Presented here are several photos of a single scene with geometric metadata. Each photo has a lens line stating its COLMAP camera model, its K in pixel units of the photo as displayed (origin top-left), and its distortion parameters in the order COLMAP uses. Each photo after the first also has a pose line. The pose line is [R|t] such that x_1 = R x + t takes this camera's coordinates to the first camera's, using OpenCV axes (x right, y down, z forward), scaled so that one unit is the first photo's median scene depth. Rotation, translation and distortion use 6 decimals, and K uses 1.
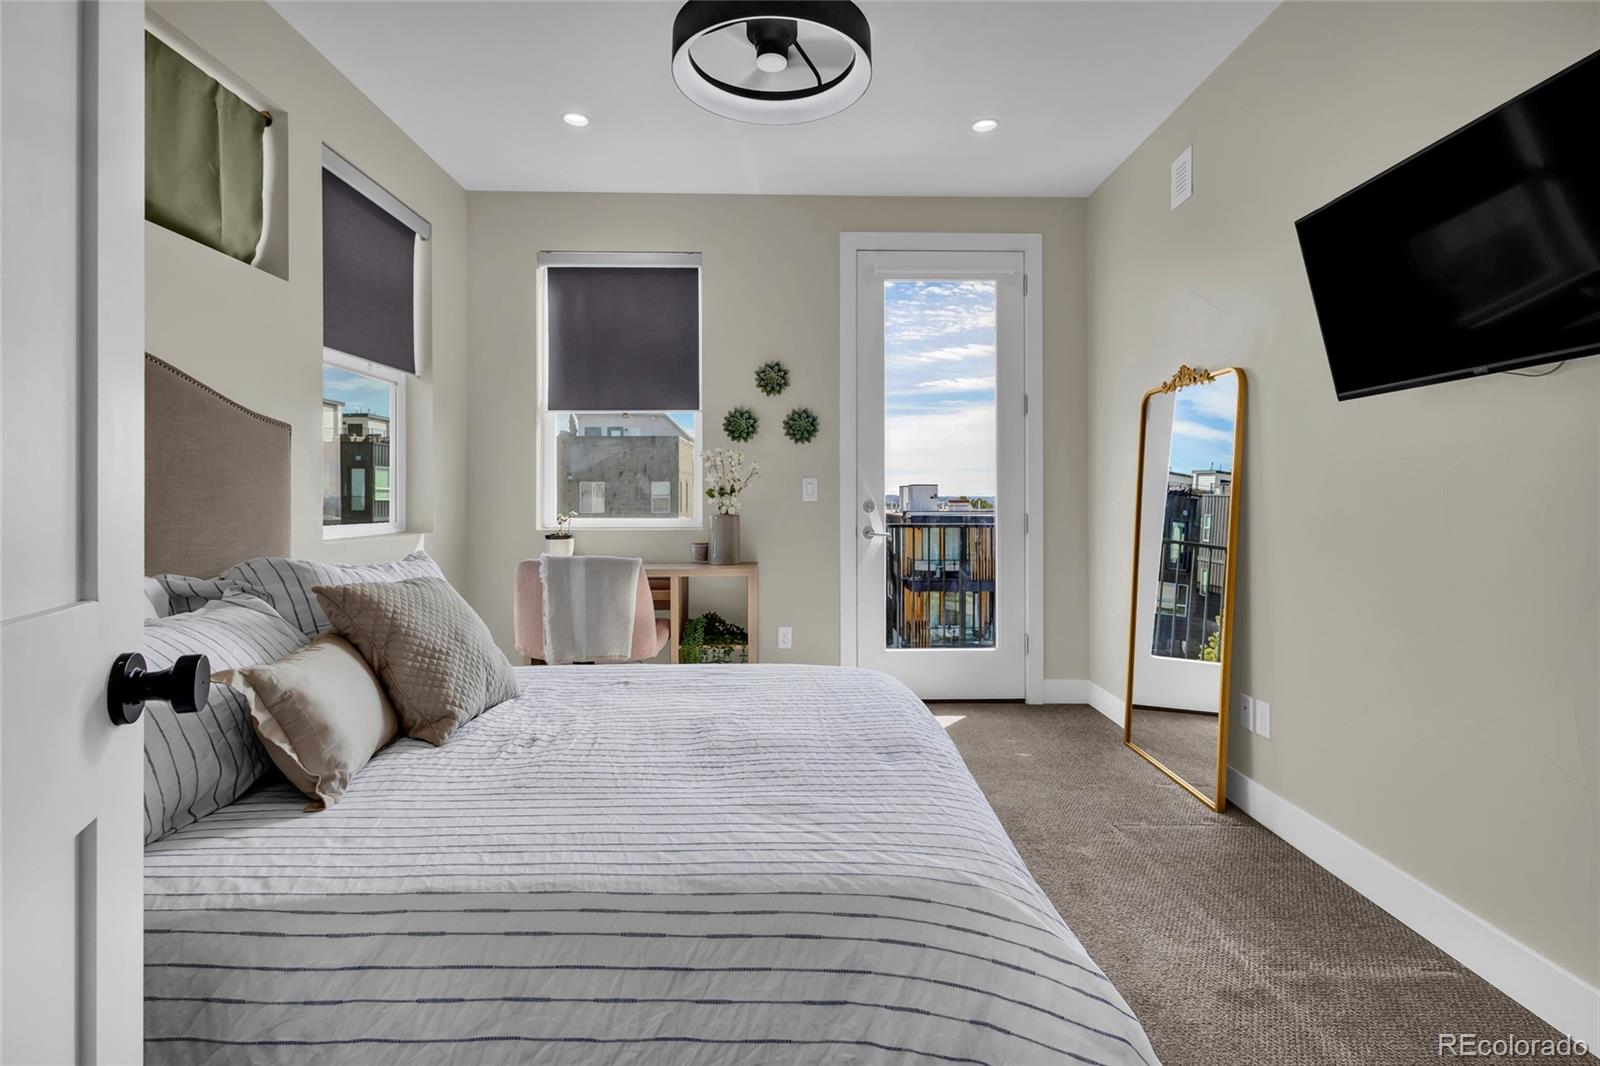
lens RADIAL K [[764.1, 0, 801.7], [0, 764.1, 508.8], [0, 0, 1]] dist [0.008573, -0.000323]
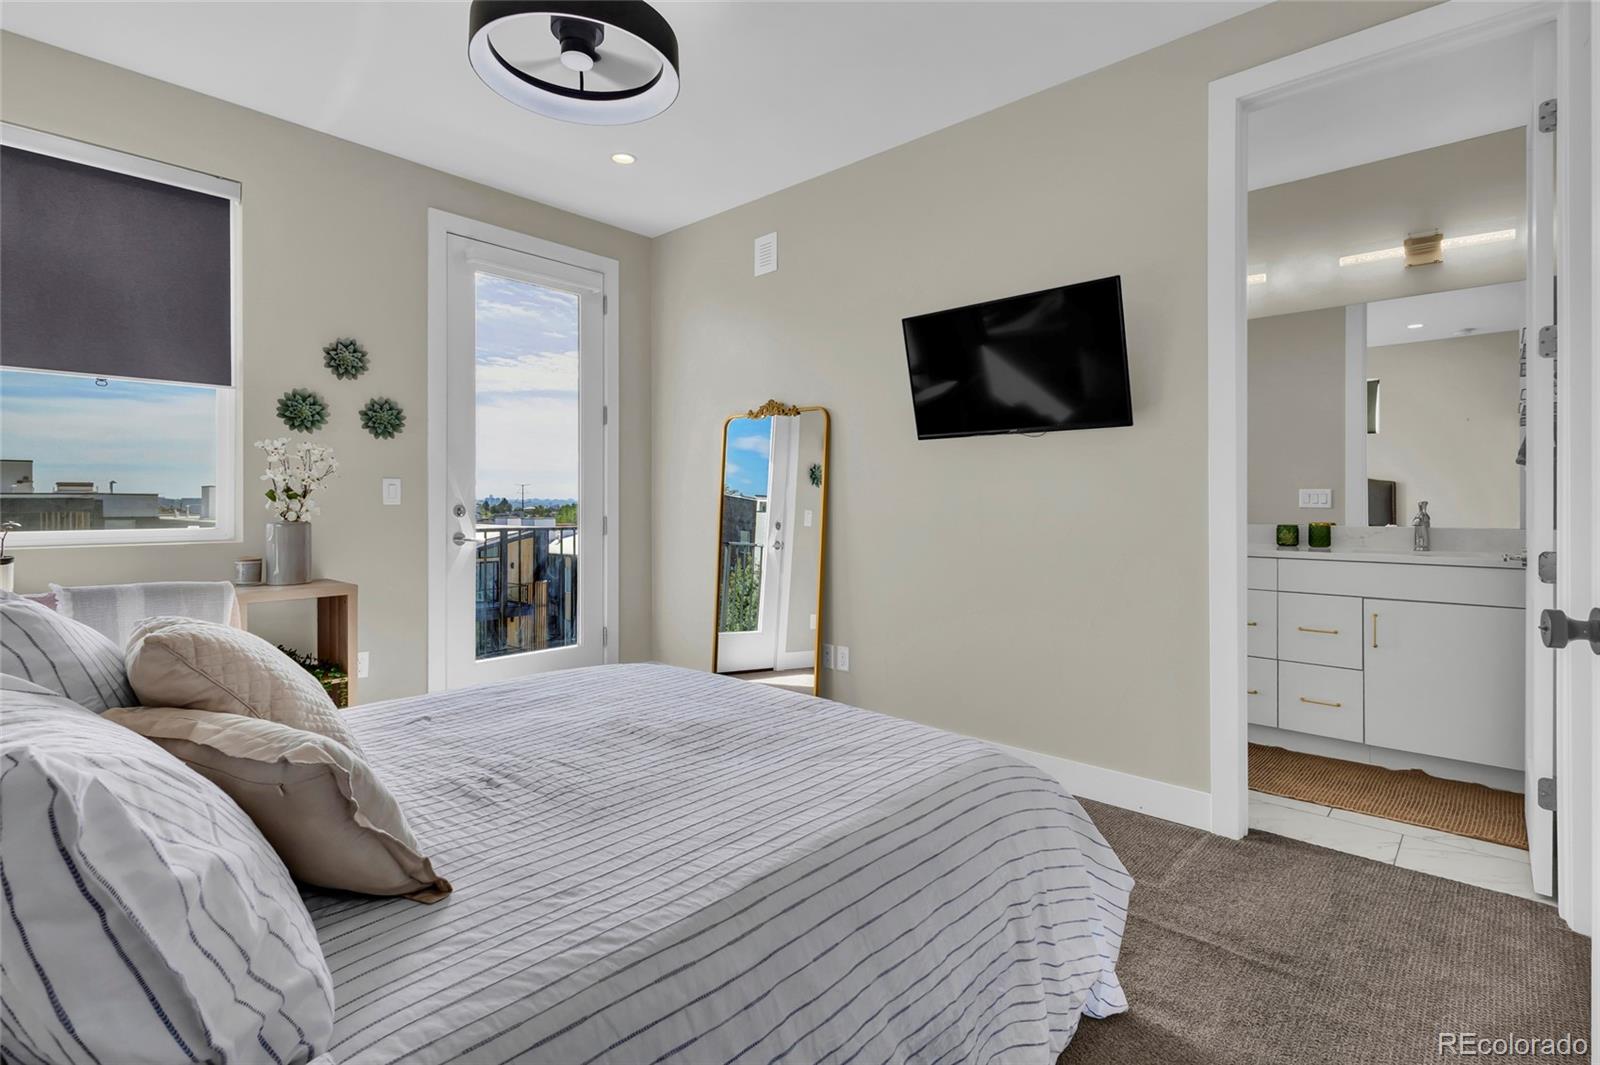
lens RADIAL K [[757.6, 0, 799.1], [0, 757.6, 519.2], [0, 0, 1]] dist [0.005892, -0.000081]
pose [[0.688457, -0.015299, 0.725116, -0.313393], [0.008592, 0.999879, 0.012938, -0.001119], [-0.725226, -0.002677, 0.688505, 0.065491]]
